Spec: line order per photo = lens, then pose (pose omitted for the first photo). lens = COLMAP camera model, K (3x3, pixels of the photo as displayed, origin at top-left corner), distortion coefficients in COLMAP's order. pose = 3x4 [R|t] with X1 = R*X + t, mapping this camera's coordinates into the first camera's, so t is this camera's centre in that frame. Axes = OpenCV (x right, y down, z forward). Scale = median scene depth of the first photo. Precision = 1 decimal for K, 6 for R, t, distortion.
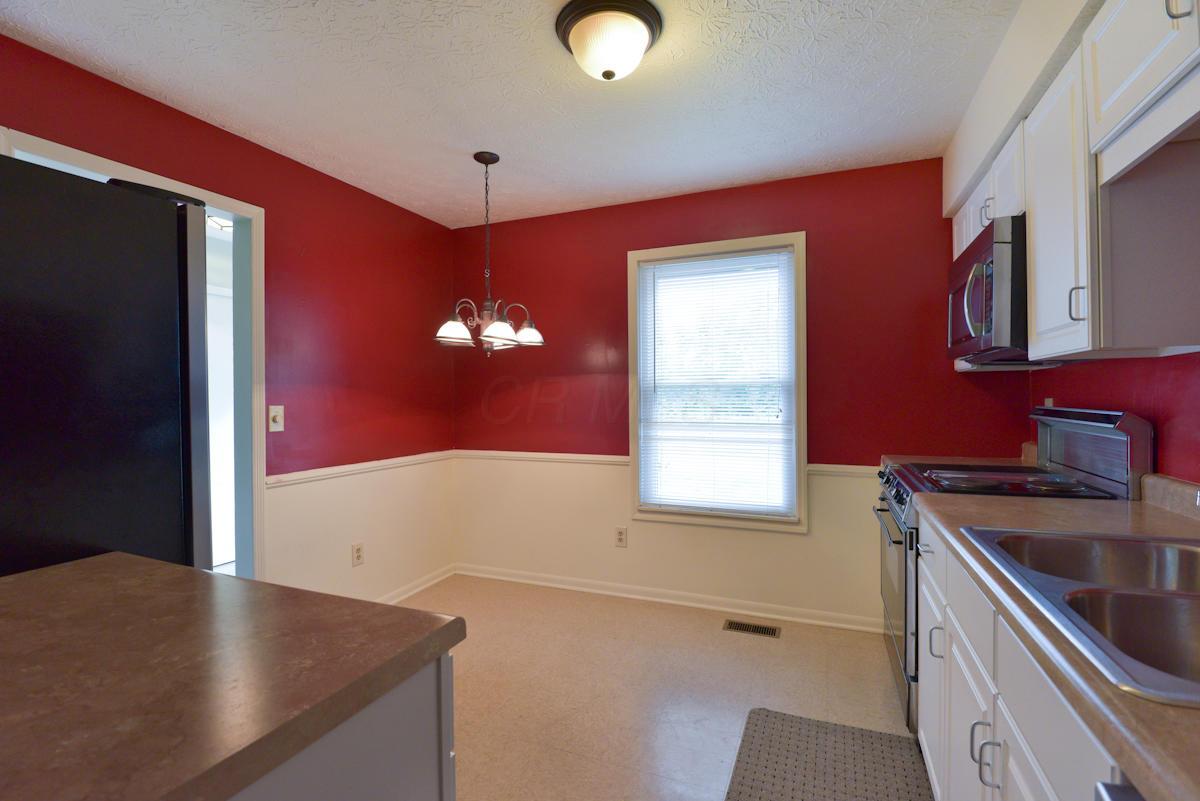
lens RADIAL K [[540.5, 0, 606.7], [0, 540.5, 403.0], [0, 0, 1]] dist [-0.023033, -0.003401]
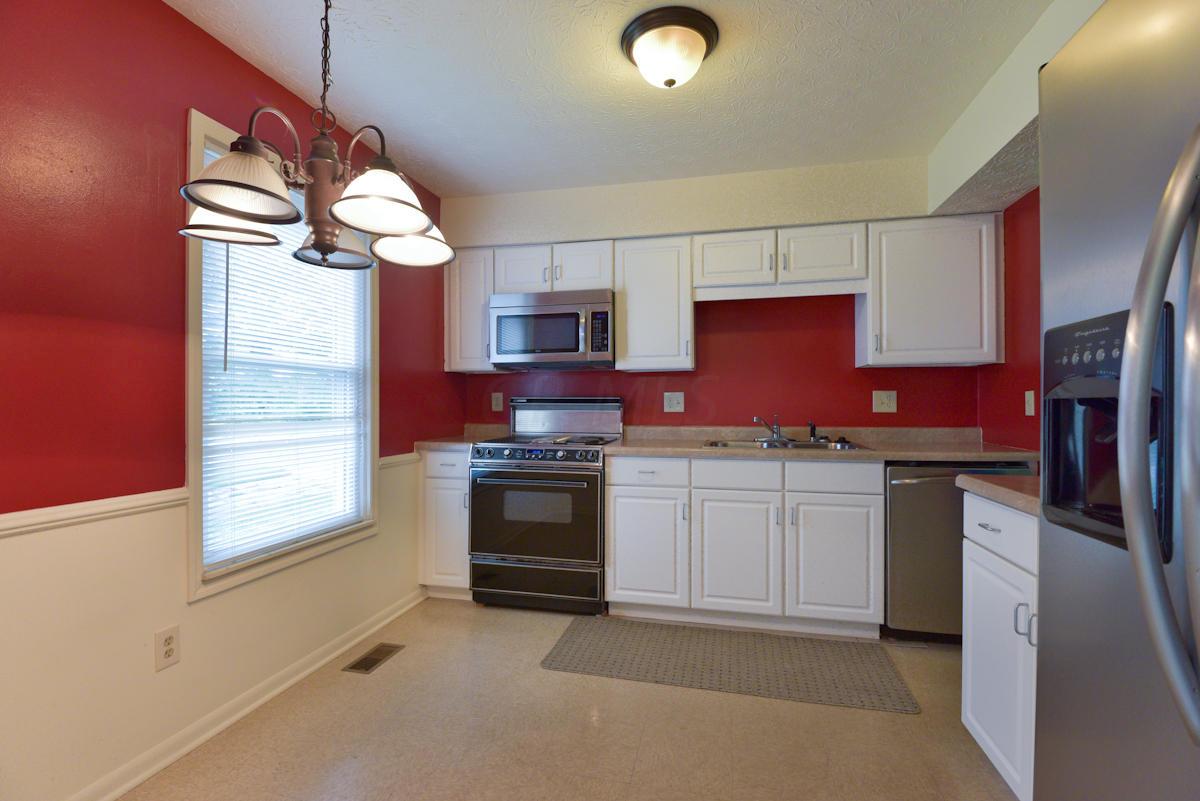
lens RADIAL K [[540.5, 0, 601.8], [0, 540.5, 401.0], [0, 0, 1]] dist [-0.023033, -0.003401]
pose [[-0.157587, 0.008247, 0.987471, -0.585093], [0.010959, 0.999918, -0.006602, 0.023158], [-0.987444, 0.009781, -0.157664, 0.730106]]
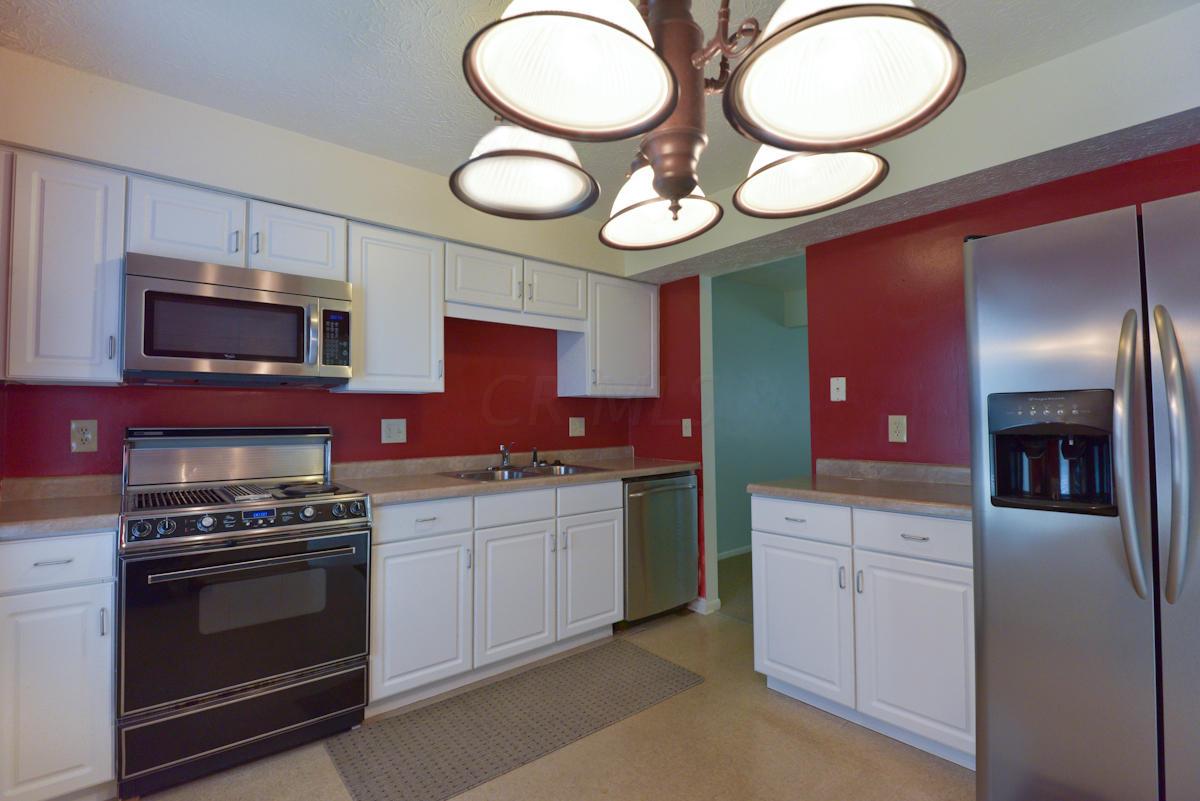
lens RADIAL K [[540.5, 0, 598.6], [0, 540.5, 395.3], [0, 0, 1]] dist [-0.023033, -0.003401]
pose [[-0.887311, 0.031685, 0.460082, -0.238015], [0.016905, 0.999201, -0.036210, -0.002261], [-0.460862, -0.024351, -0.887138, 1.075696]]
